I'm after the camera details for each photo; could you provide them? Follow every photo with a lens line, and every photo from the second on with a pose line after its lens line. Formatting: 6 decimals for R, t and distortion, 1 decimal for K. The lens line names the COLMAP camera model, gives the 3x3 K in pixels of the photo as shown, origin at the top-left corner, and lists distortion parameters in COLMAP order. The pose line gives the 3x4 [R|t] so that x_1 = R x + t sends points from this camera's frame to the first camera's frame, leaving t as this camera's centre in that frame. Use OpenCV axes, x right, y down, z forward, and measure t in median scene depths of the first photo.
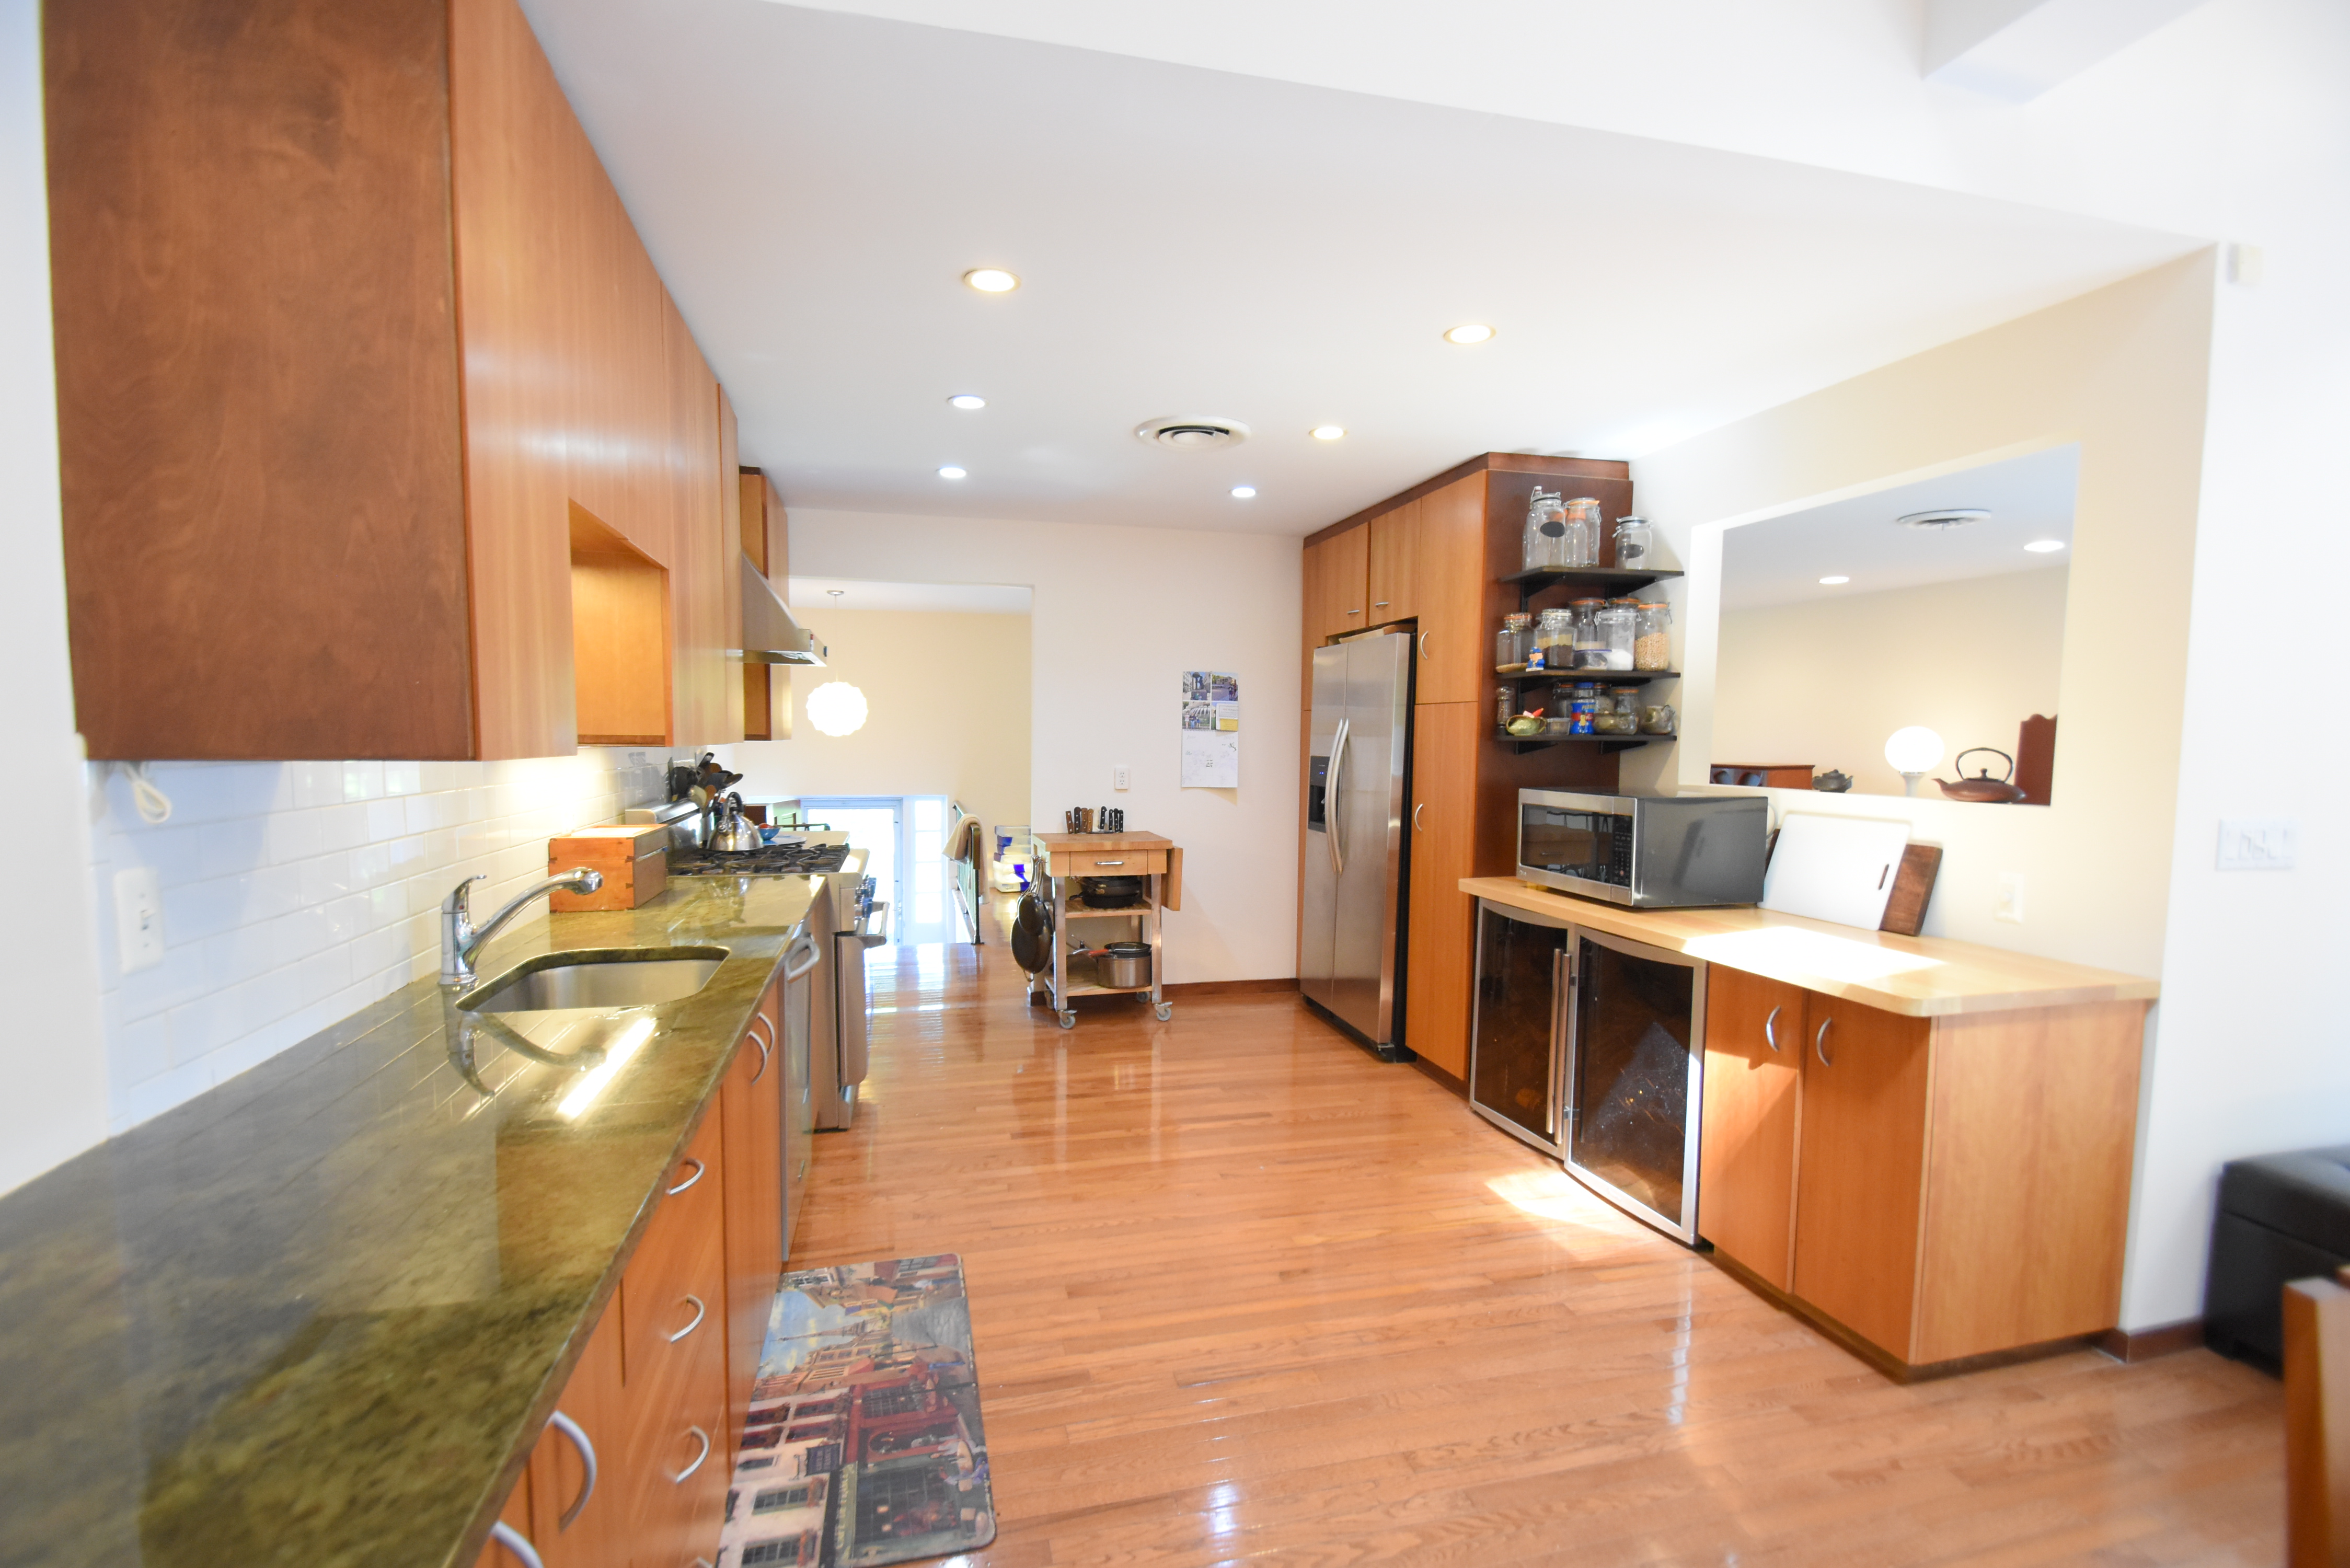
lens RADIAL K [[1035.9, 0, 1154.9], [0, 1035.9, 809.2], [0, 0, 1]] dist [0.025091, -0.019271]
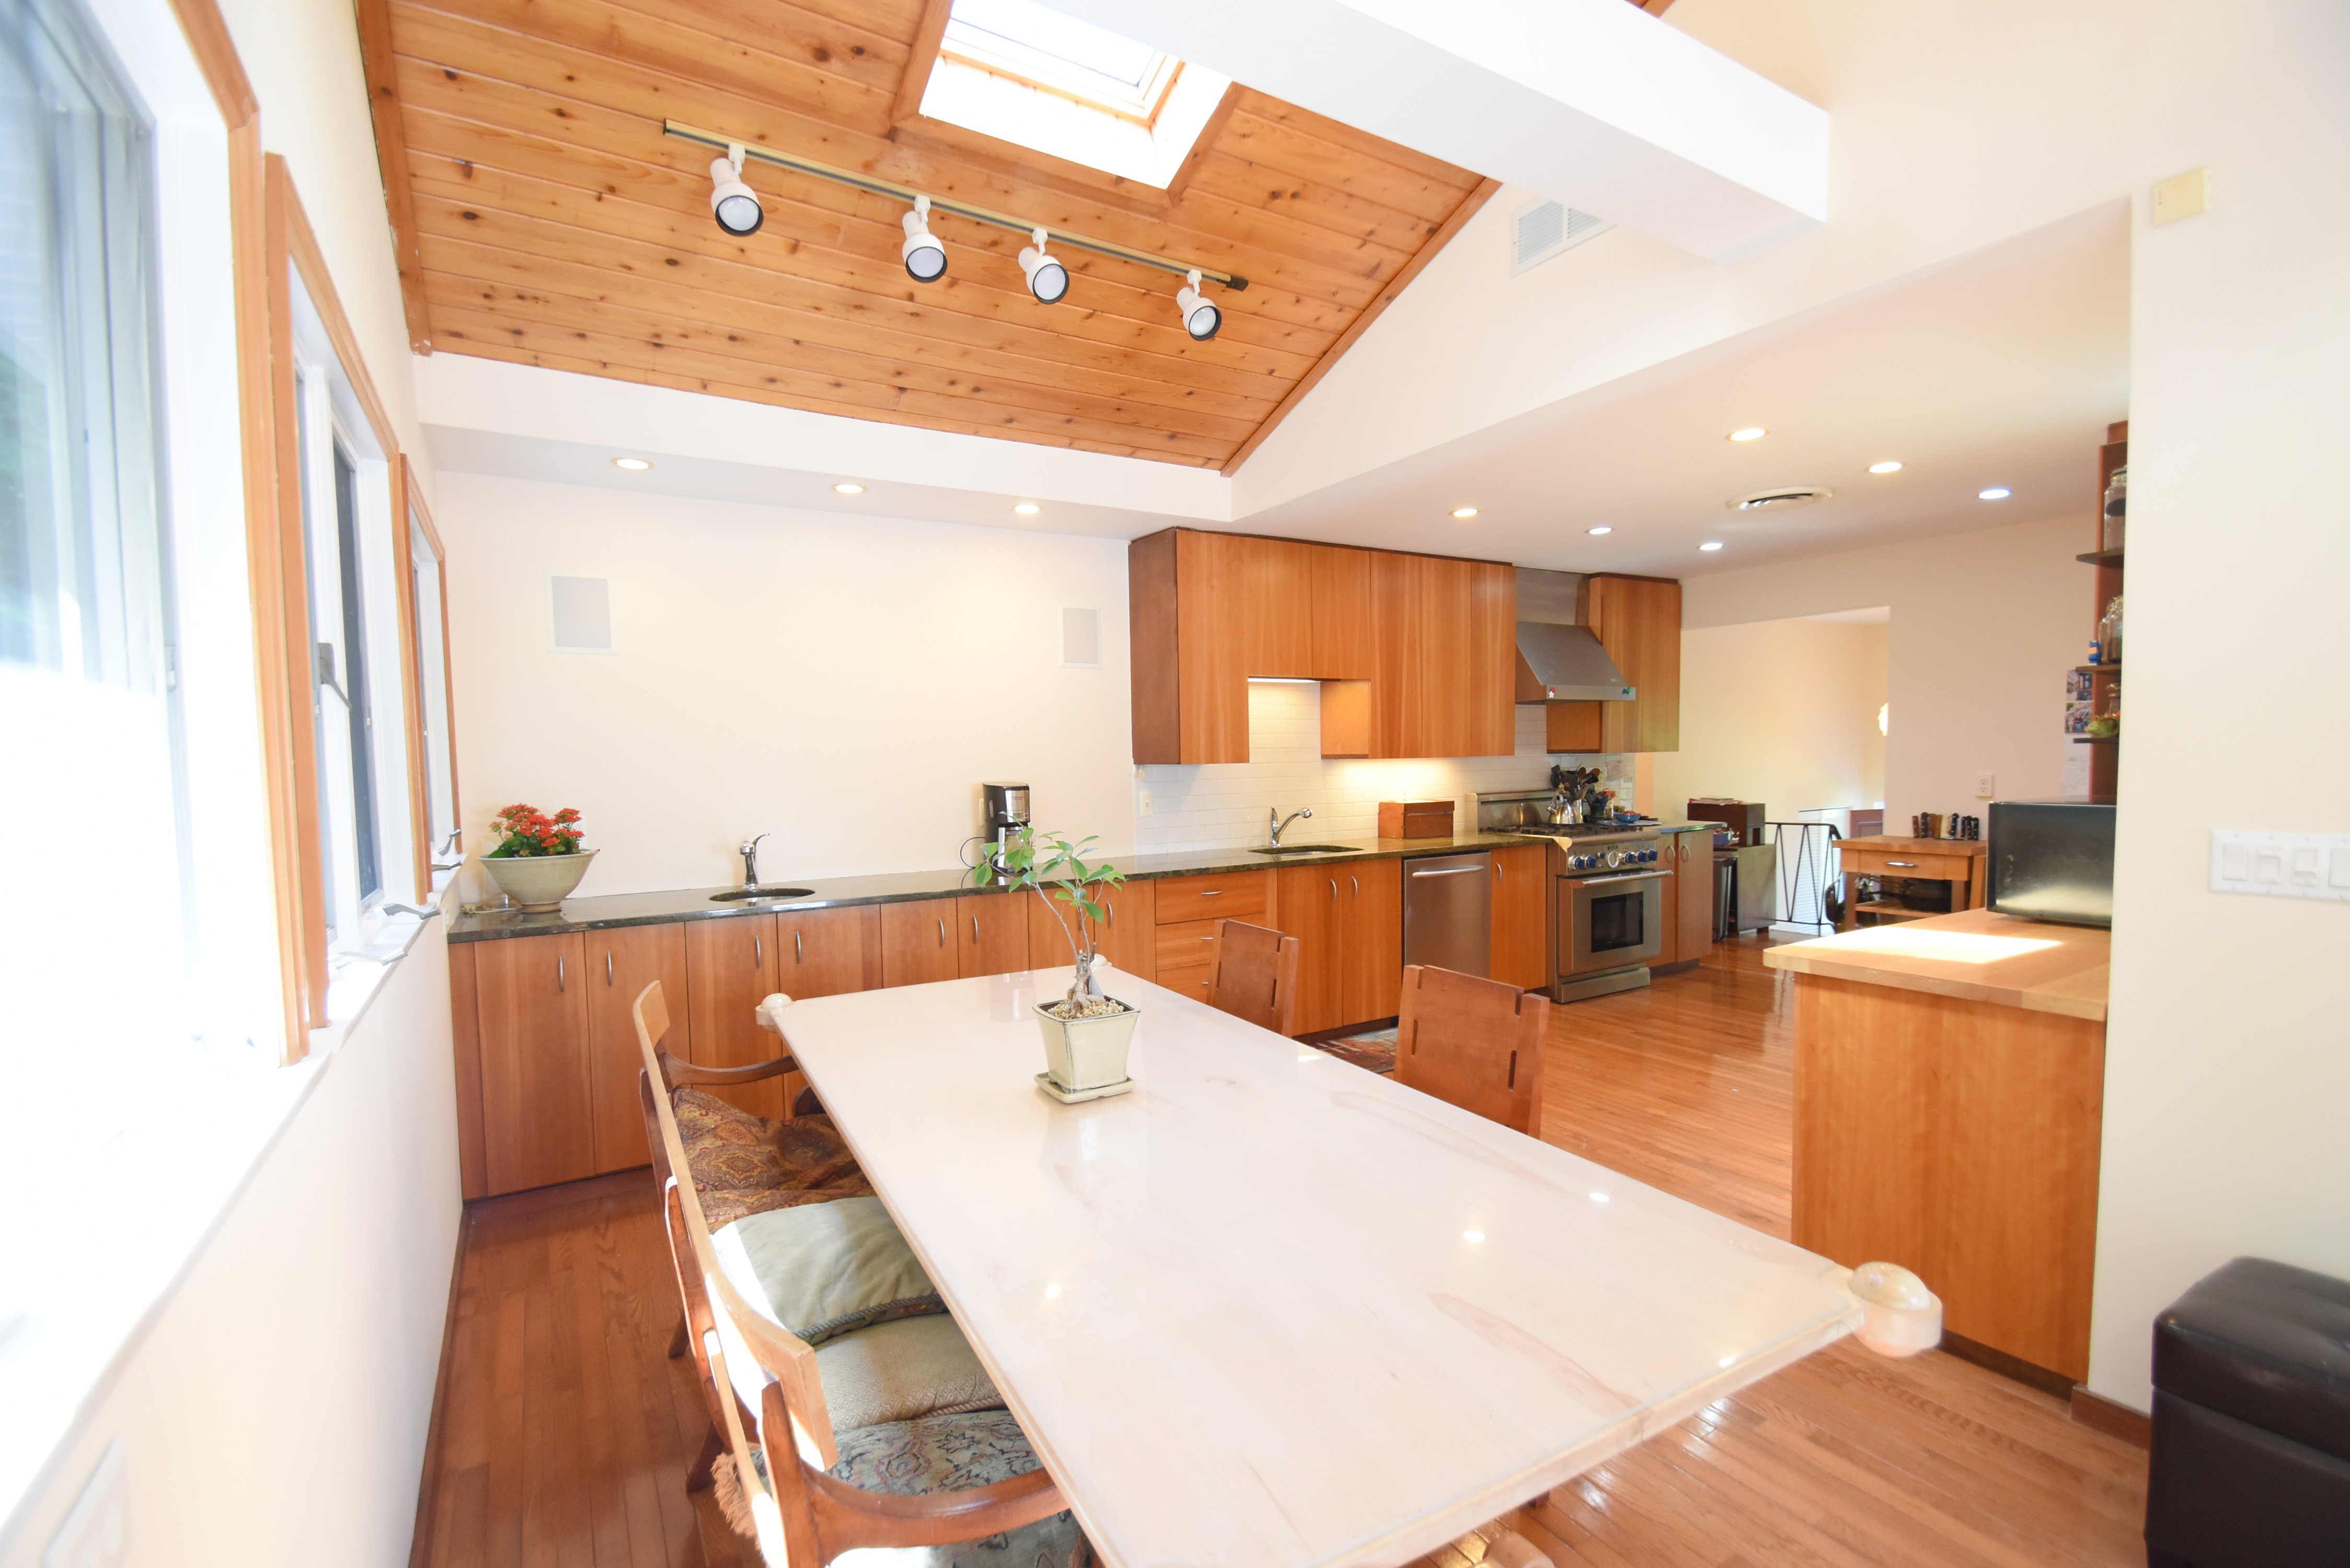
lens RADIAL K [[1035.9, 0, 1154.9], [0, 1035.9, 809.2], [0, 0, 1]] dist [0.025091, -0.019271]
pose [[0.291455, 0.039226, -0.955780, 0.967511], [-0.049305, 0.998447, 0.025942, 0.007722], [0.955313, 0.039564, 0.292936, -0.044906]]
